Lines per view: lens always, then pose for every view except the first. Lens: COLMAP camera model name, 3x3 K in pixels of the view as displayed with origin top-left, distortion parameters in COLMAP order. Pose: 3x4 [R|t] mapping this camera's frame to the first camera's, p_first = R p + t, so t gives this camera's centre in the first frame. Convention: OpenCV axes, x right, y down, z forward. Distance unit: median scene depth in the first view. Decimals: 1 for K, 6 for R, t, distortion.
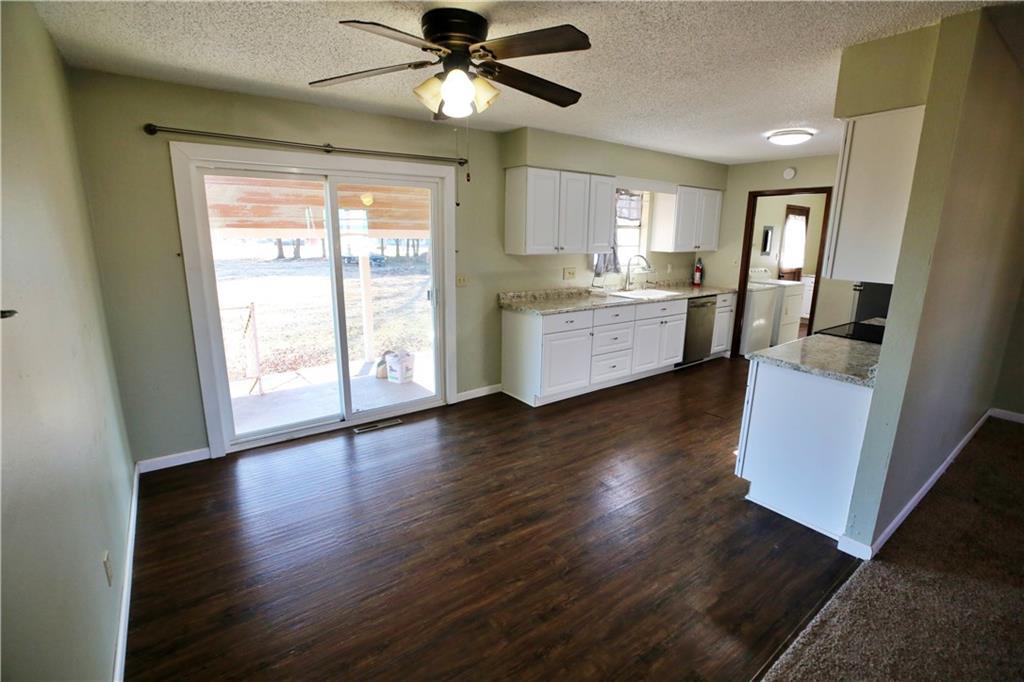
lens RADIAL K [[470.4, 0, 516.8], [0, 470.4, 334.5], [0, 0, 1]] dist [-0.045409, 0.000226]
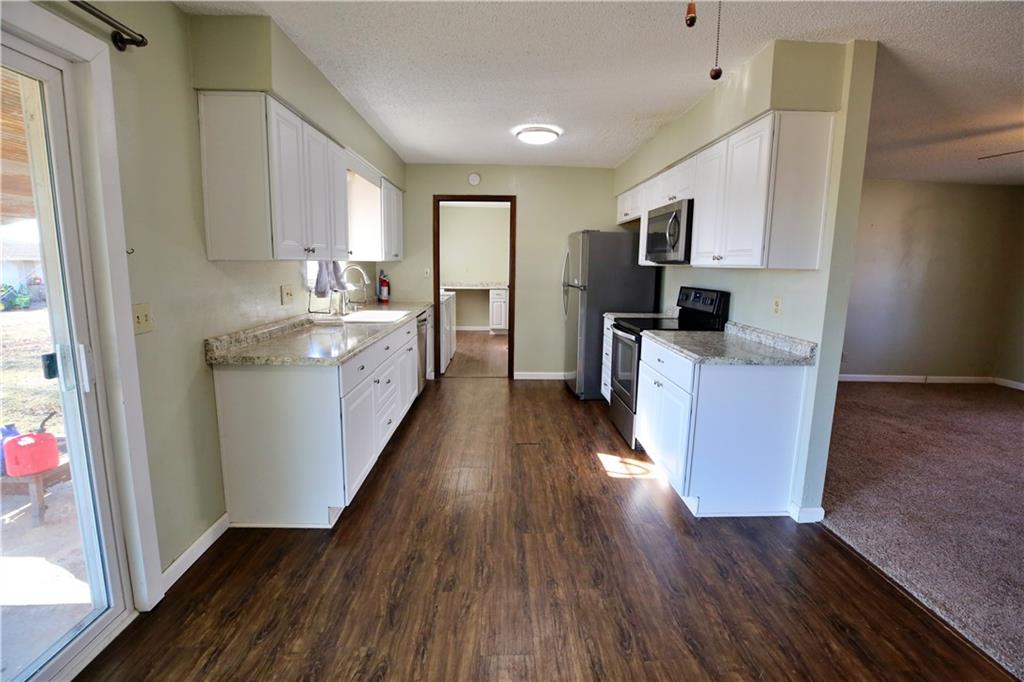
lens RADIAL K [[476.9, 0, 517.9], [0, 476.9, 337.4], [0, 0, 1]] dist [-0.026581, 0.000467]
pose [[0.564551, -0.131826, 0.814803, -0.268802], [0.167148, 0.984970, 0.043545, -0.058588], [-0.808297, 0.111609, 0.578100, 0.464586]]
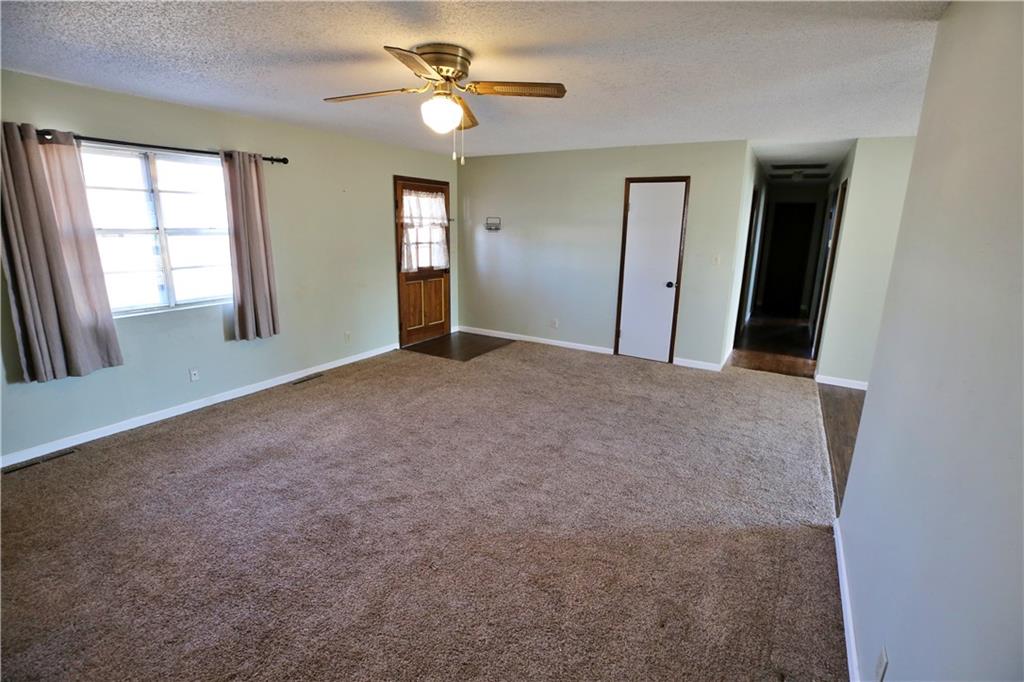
lens RADIAL K [[476.9, 0, 517.9], [0, 476.9, 337.4], [0, 0, 1]] dist [-0.026581, 0.000467]
pose [[-0.924833, 0.051659, -0.376848, 0.976952], [-0.119374, 0.901262, 0.416506, -0.156258], [0.361155, 0.430185, -0.827350, 0.760366]]
